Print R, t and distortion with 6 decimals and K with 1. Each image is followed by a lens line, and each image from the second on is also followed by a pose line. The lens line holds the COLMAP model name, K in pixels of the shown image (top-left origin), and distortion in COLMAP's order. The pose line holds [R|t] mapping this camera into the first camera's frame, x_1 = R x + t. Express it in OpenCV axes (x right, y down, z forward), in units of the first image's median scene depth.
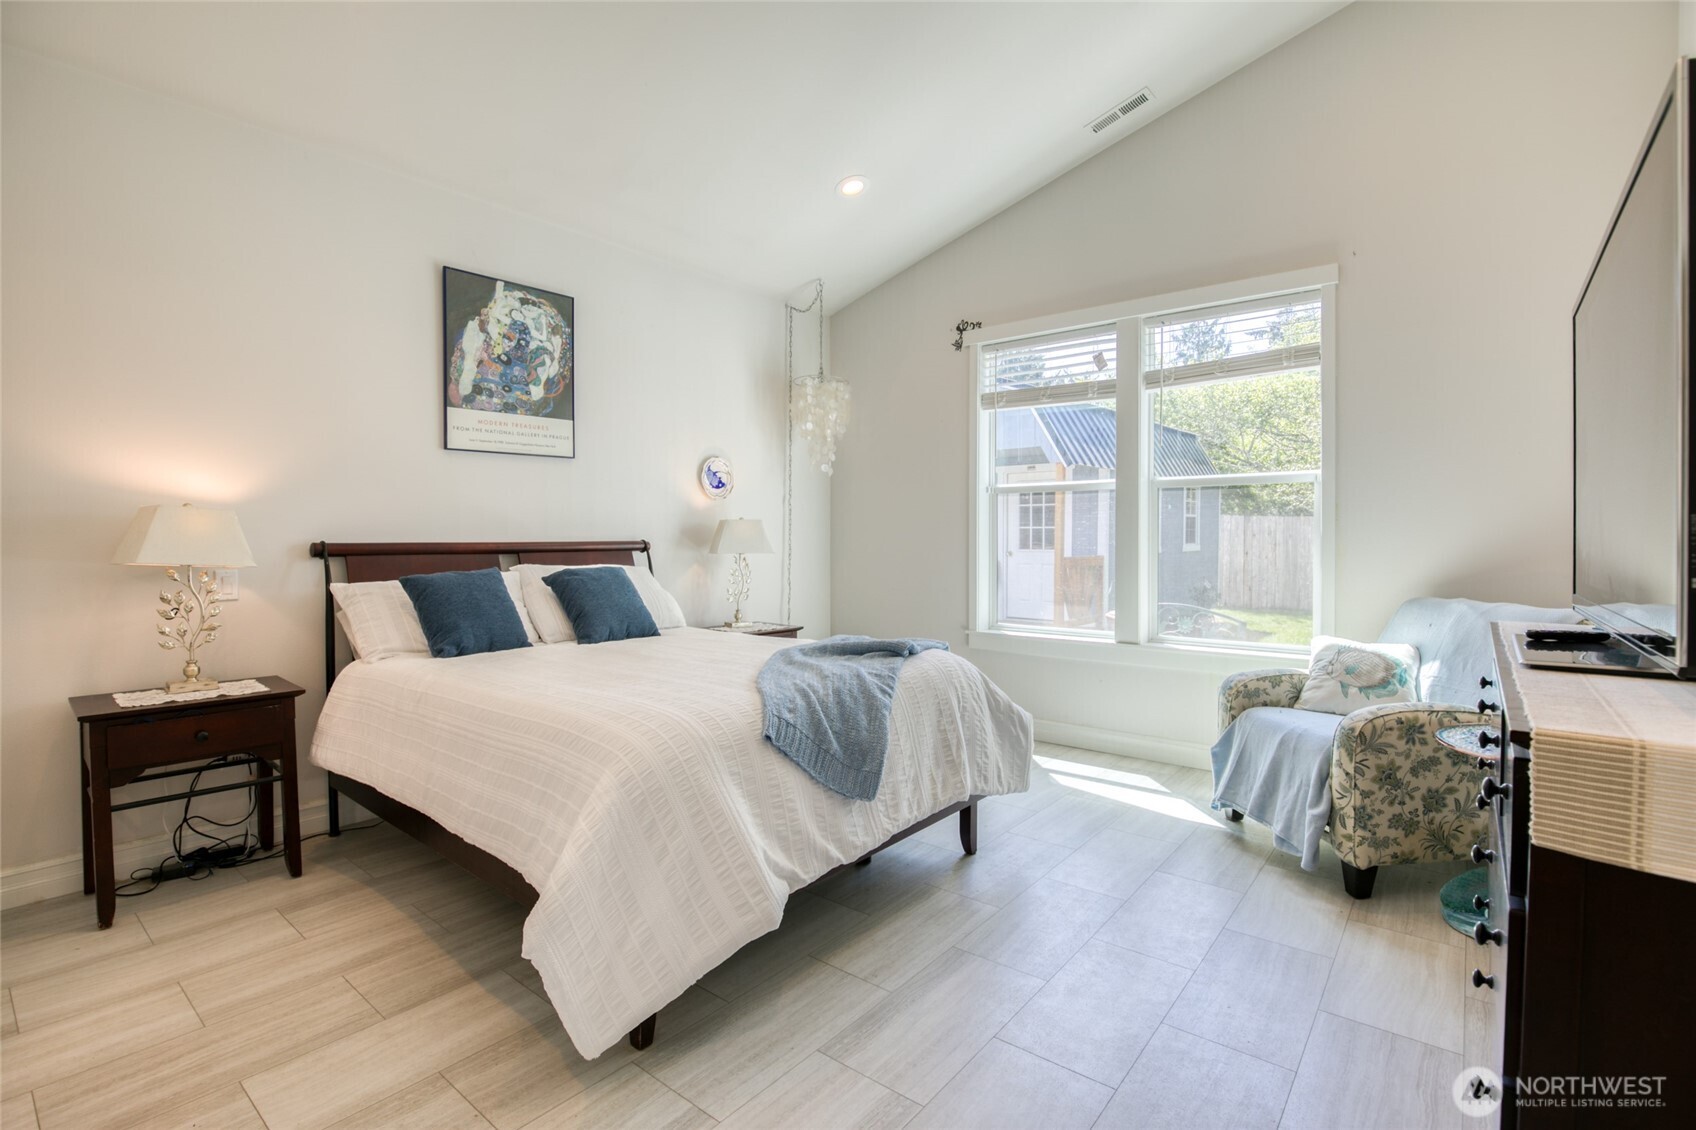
lens RADIAL K [[790.8, 0, 837.0], [0, 790.8, 554.1], [0, 0, 1]] dist [-0.028829, 0.003664]
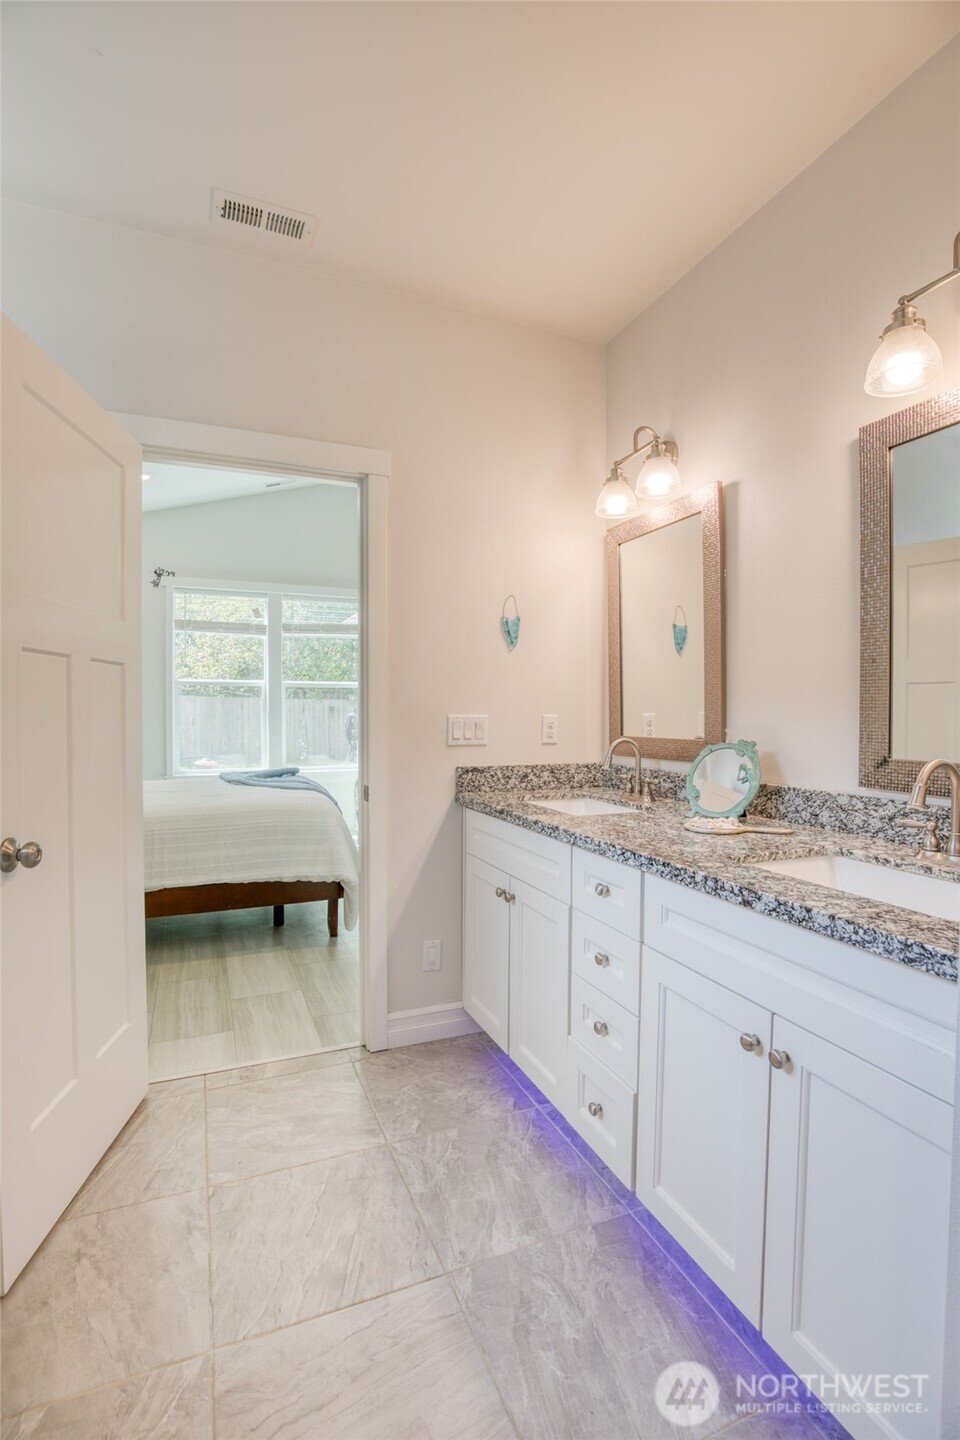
lens RADIAL K [[671.4, 0, 480.1], [0, 671.4, 714.9], [0, 0, 1]] dist [-0.028829, 0.003664]
pose [[0.464135, -0.005454, 0.885748, -0.750655], [0.021020, 0.999767, -0.004859, -0.000278], [-0.885515, 0.020874, 0.464141, -0.125841]]
